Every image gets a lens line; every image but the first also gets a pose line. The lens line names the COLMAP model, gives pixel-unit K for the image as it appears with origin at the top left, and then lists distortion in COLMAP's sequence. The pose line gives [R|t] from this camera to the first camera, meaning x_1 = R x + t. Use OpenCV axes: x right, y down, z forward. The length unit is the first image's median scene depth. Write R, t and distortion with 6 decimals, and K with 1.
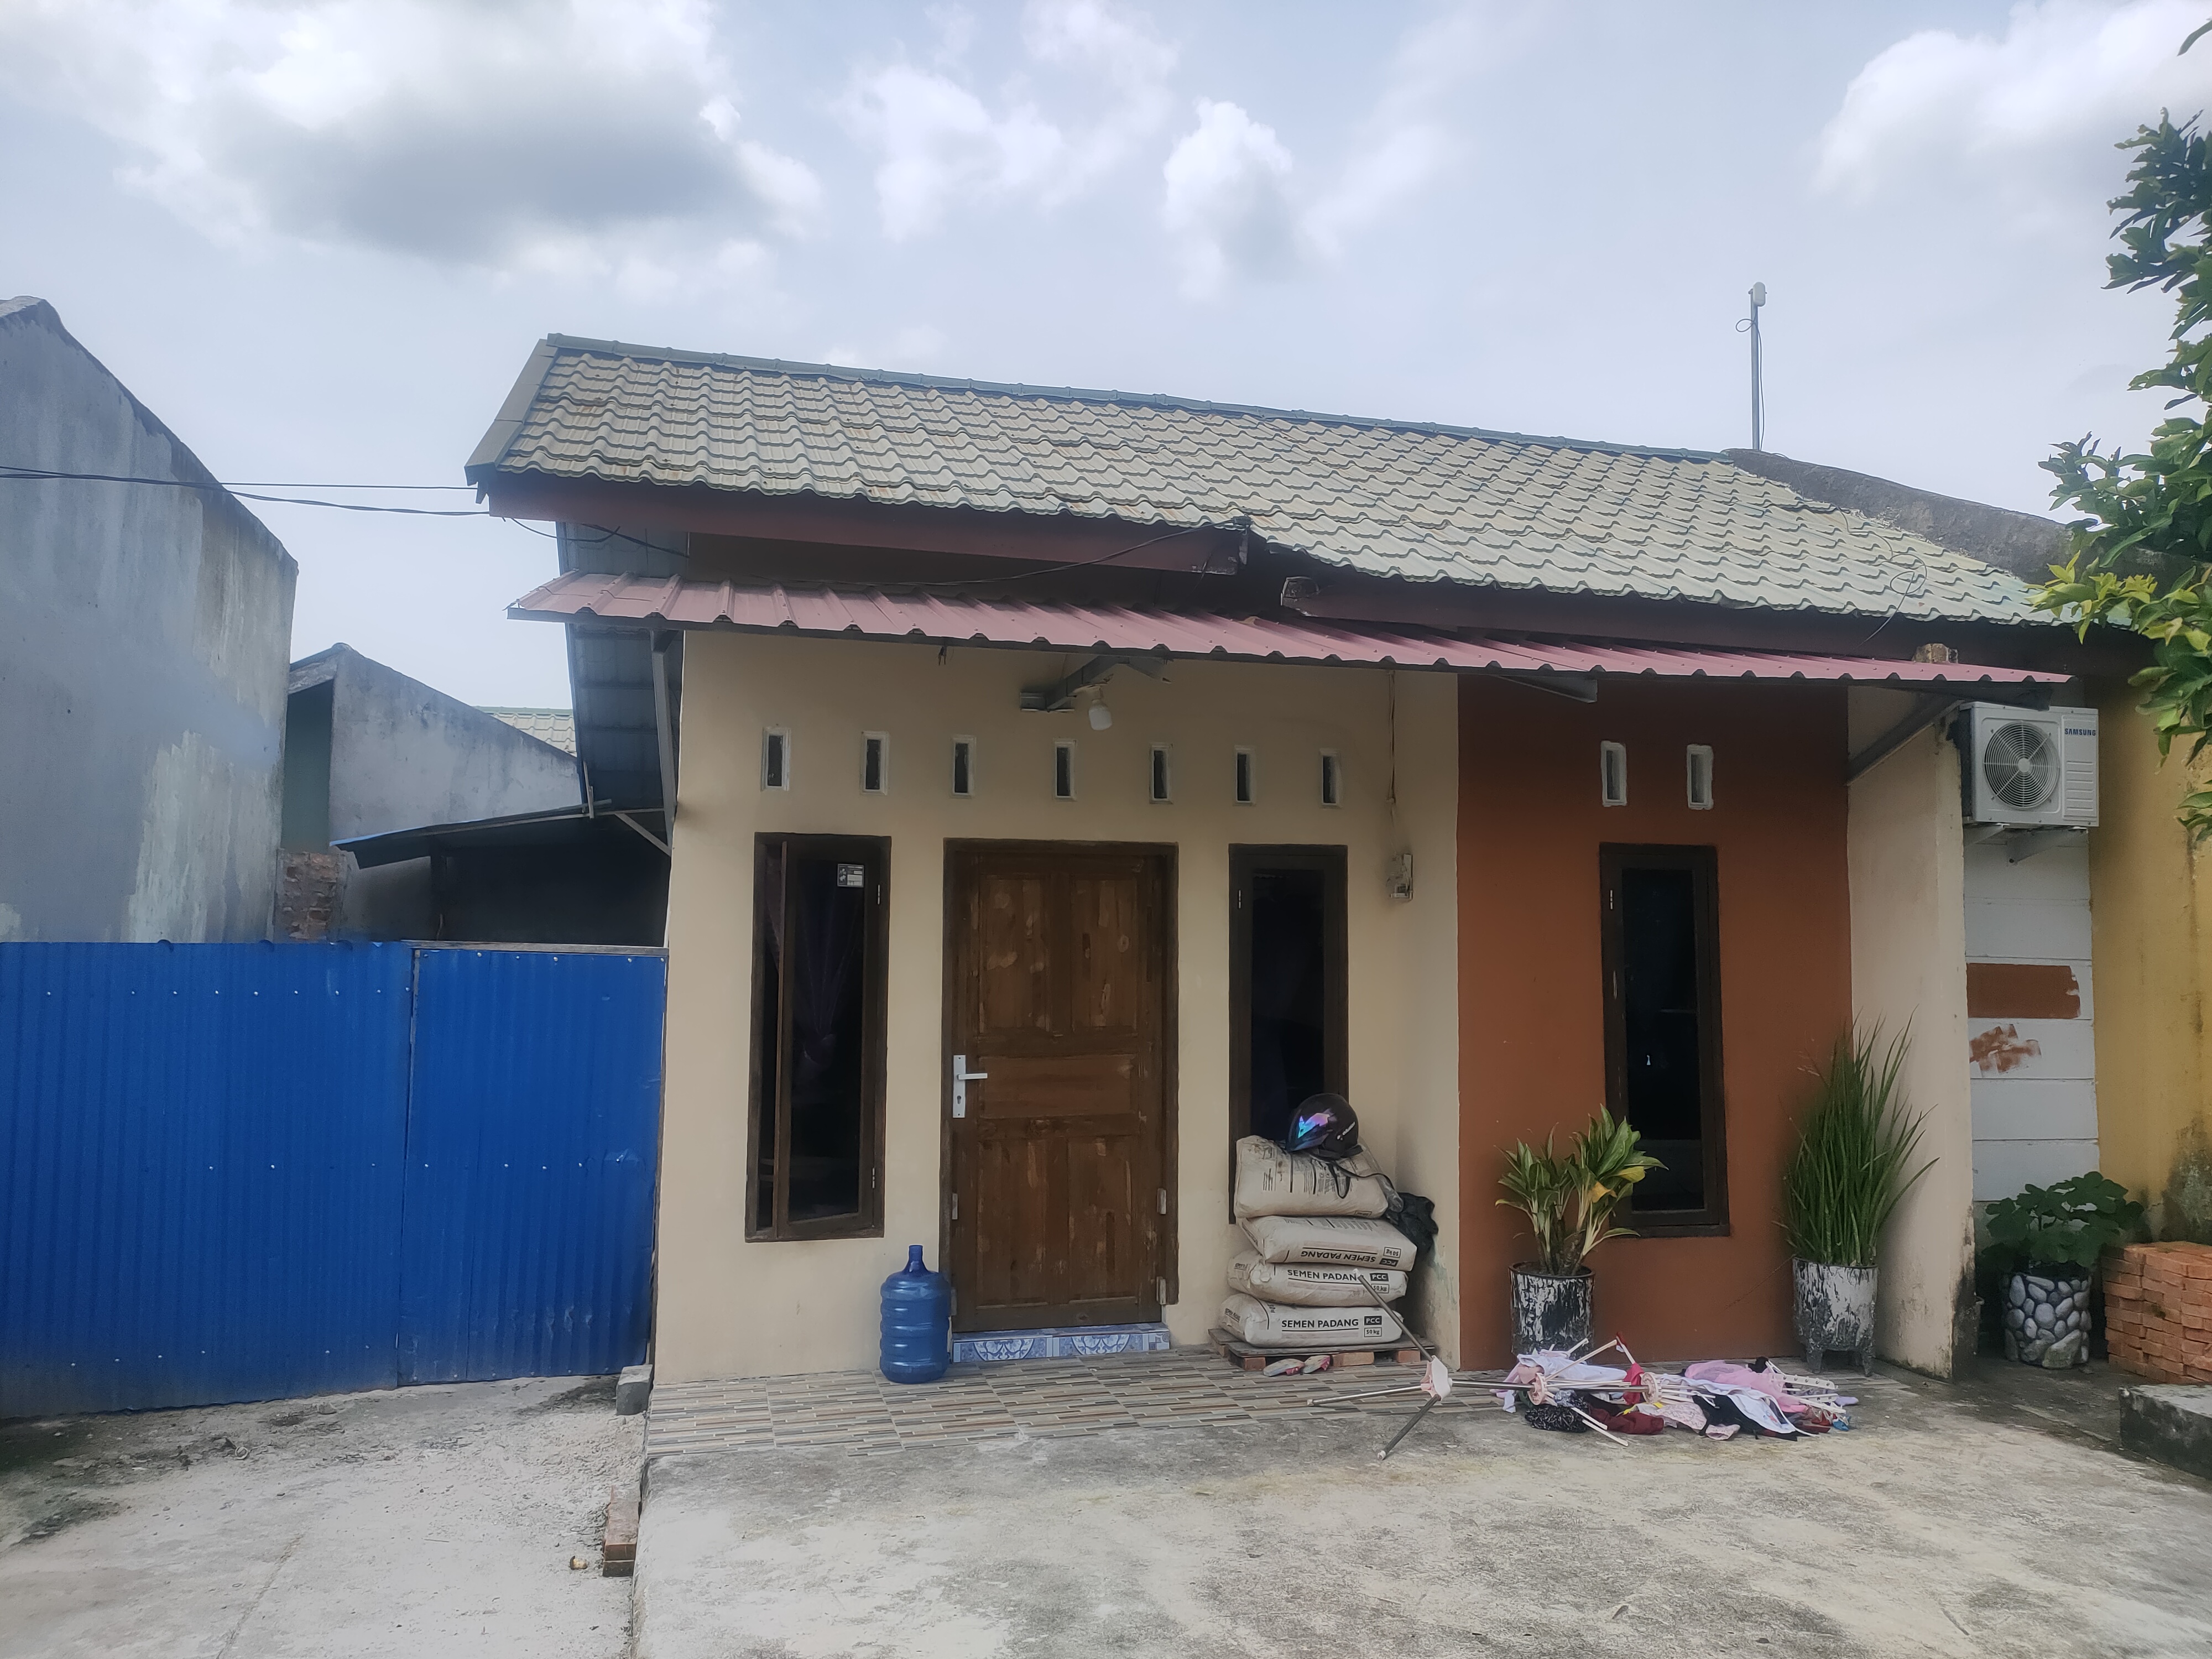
lens RADIAL K [[1846.3, 0, 1106.0], [0, 1846.3, 829.5], [0, 0, 1]] dist [0.090157, -0.099435]
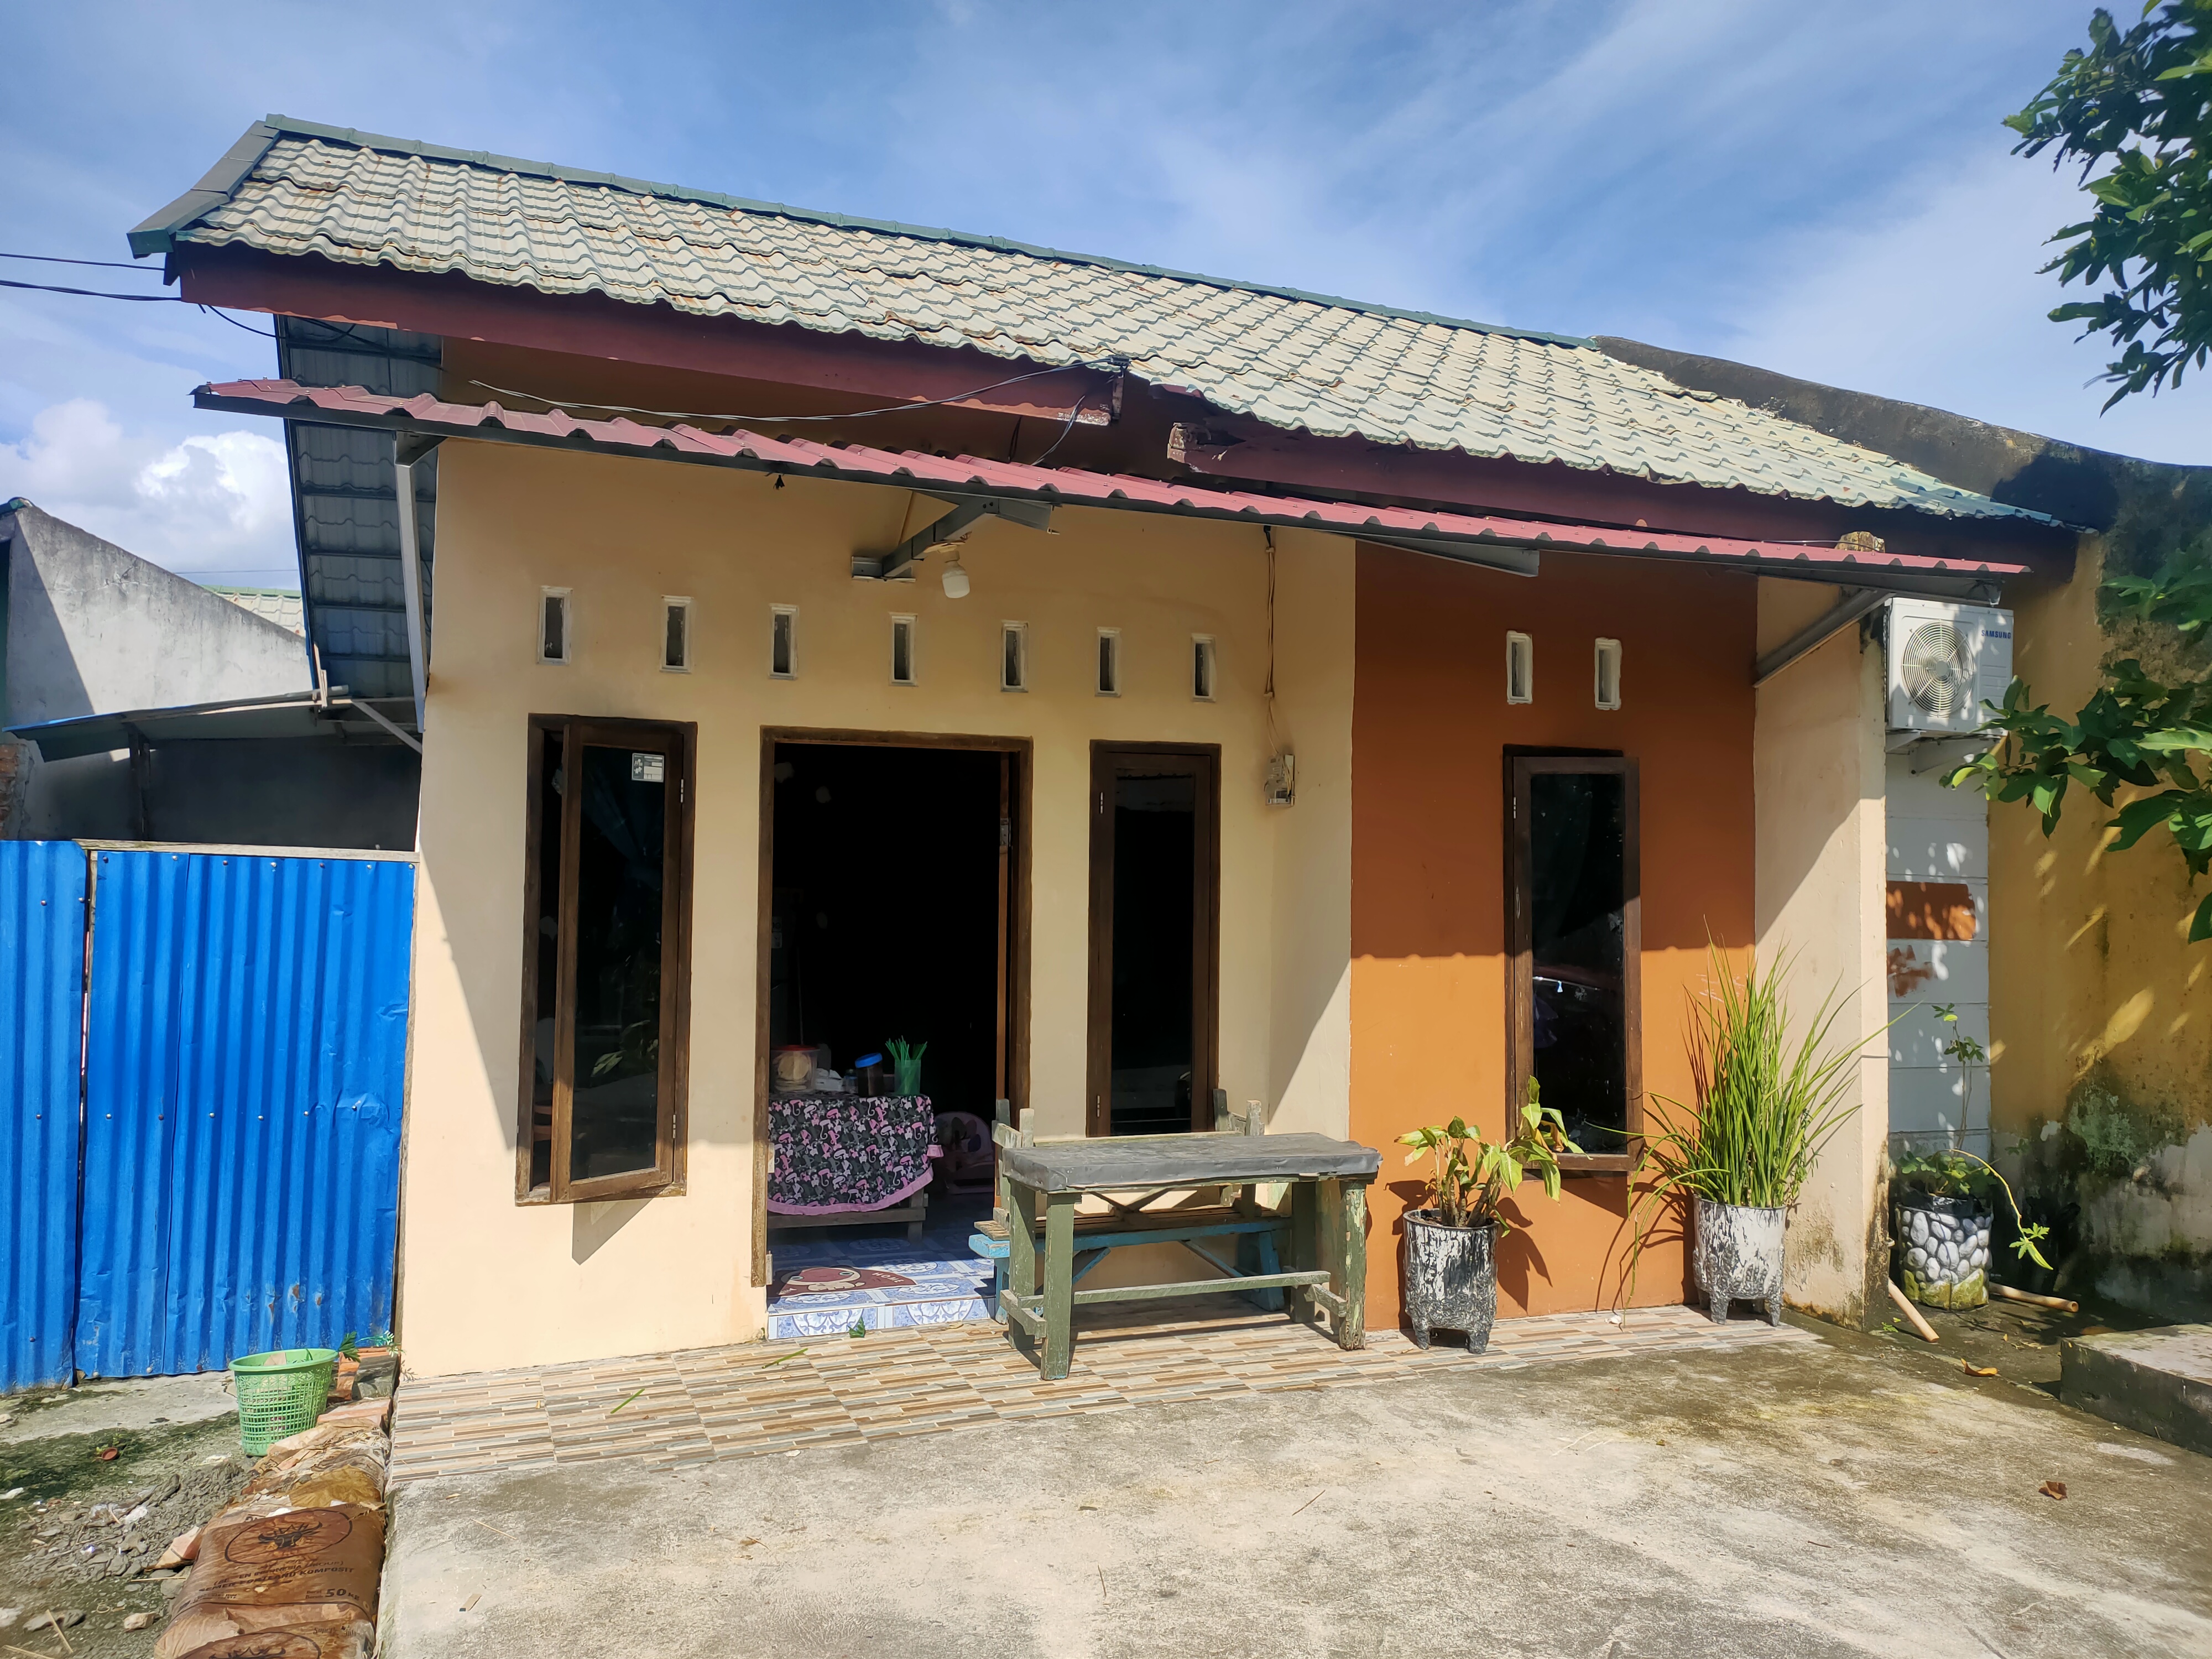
lens RADIAL K [[1779.9, 0, 1106.0], [0, 1779.9, 829.5], [0, 0, 1]] dist [0.104664, -0.146286]
pose [[0.990999, 0.010464, 0.133458, -0.040334], [-0.016178, 0.998995, 0.041797, 0.015214], [-0.132887, -0.043580, 0.990173, 0.169050]]
